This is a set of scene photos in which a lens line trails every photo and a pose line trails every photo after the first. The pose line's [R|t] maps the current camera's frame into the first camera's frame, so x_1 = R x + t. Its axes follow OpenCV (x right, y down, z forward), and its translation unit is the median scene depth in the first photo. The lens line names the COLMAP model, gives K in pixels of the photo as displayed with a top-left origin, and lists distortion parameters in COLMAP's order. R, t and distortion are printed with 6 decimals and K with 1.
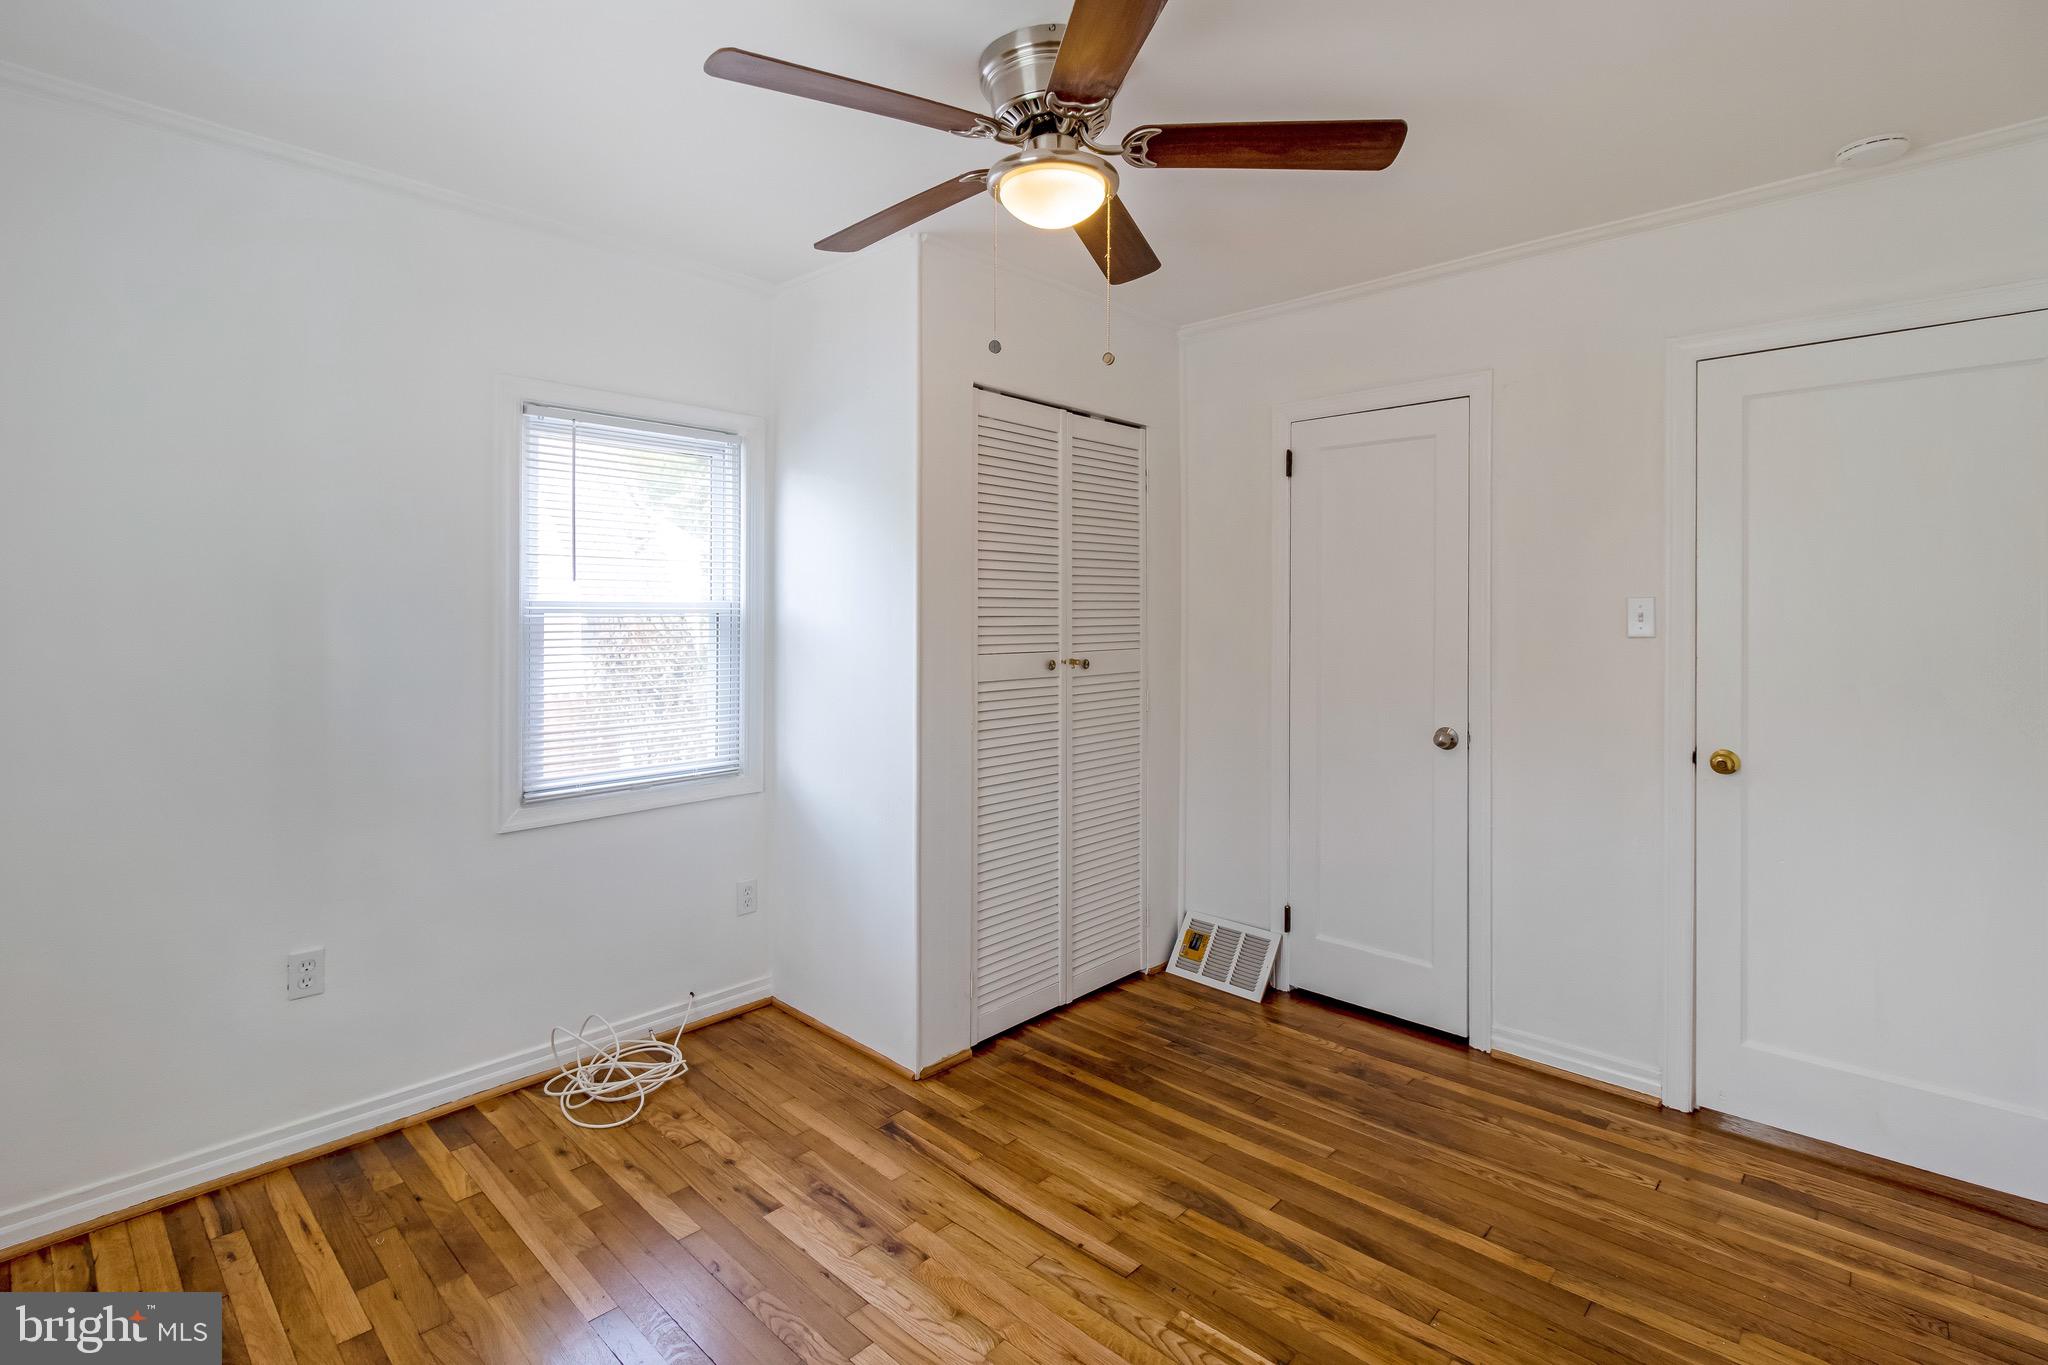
lens RADIAL K [[946.8, 0, 1023.4], [0, 946.8, 601.2], [0, 0, 1]] dist [-0.002556, -0.000581]
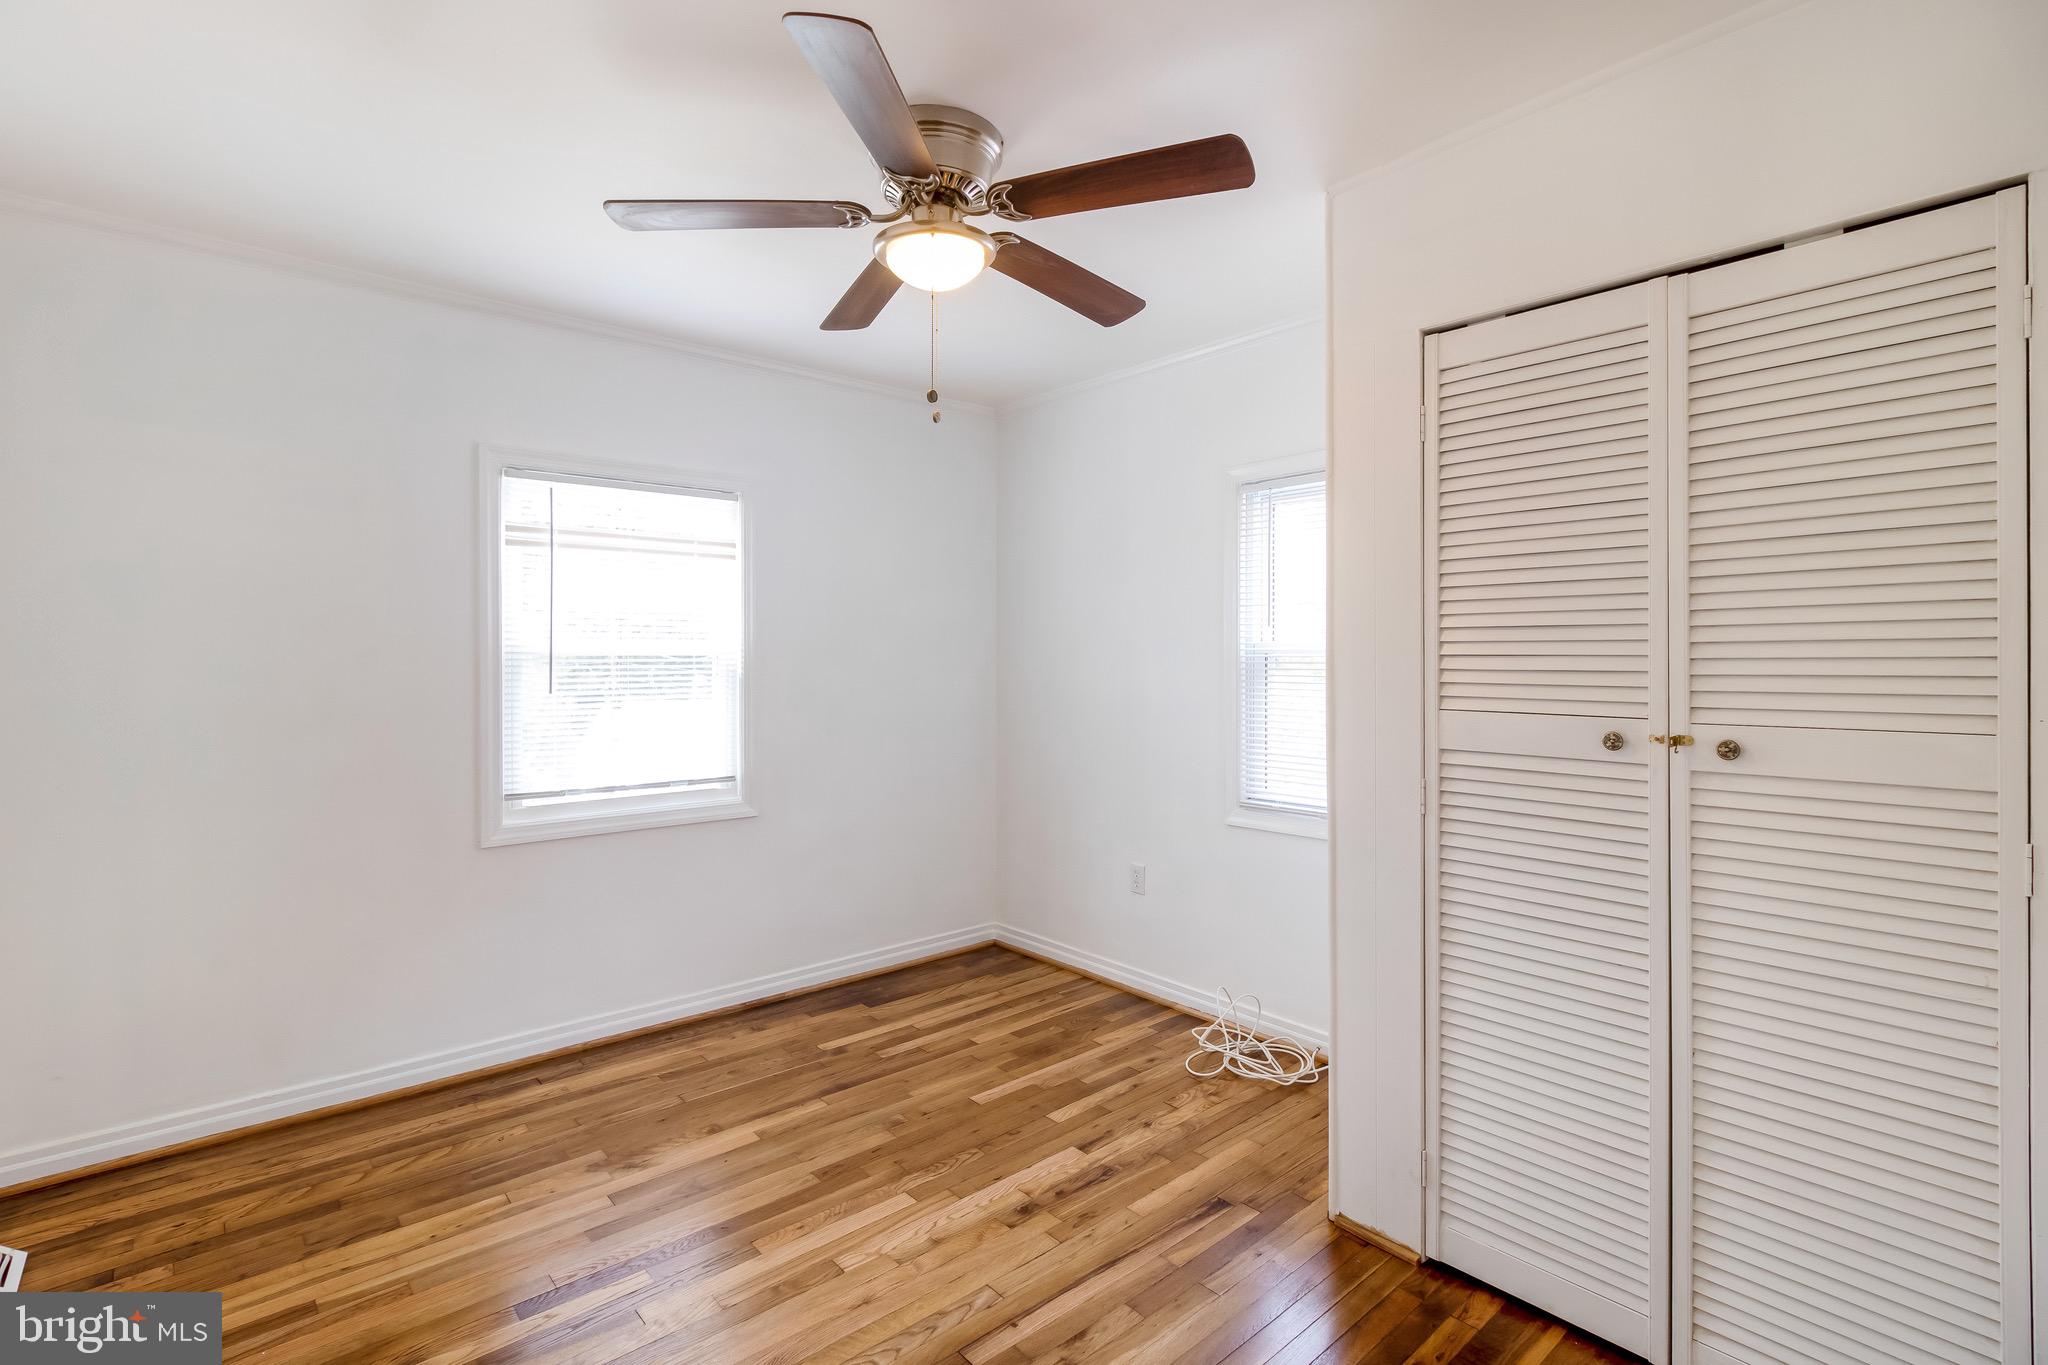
lens RADIAL K [[949.6, 0, 1011.5], [0, 949.6, 647.4], [0, 0, 1]] dist [0.016293, -0.012501]
pose [[-0.099677, -0.011970, -0.994948, 0.880036], [0.012046, 0.999840, -0.013235, 0.019350], [0.994947, -0.013305, -0.099516, 0.958596]]
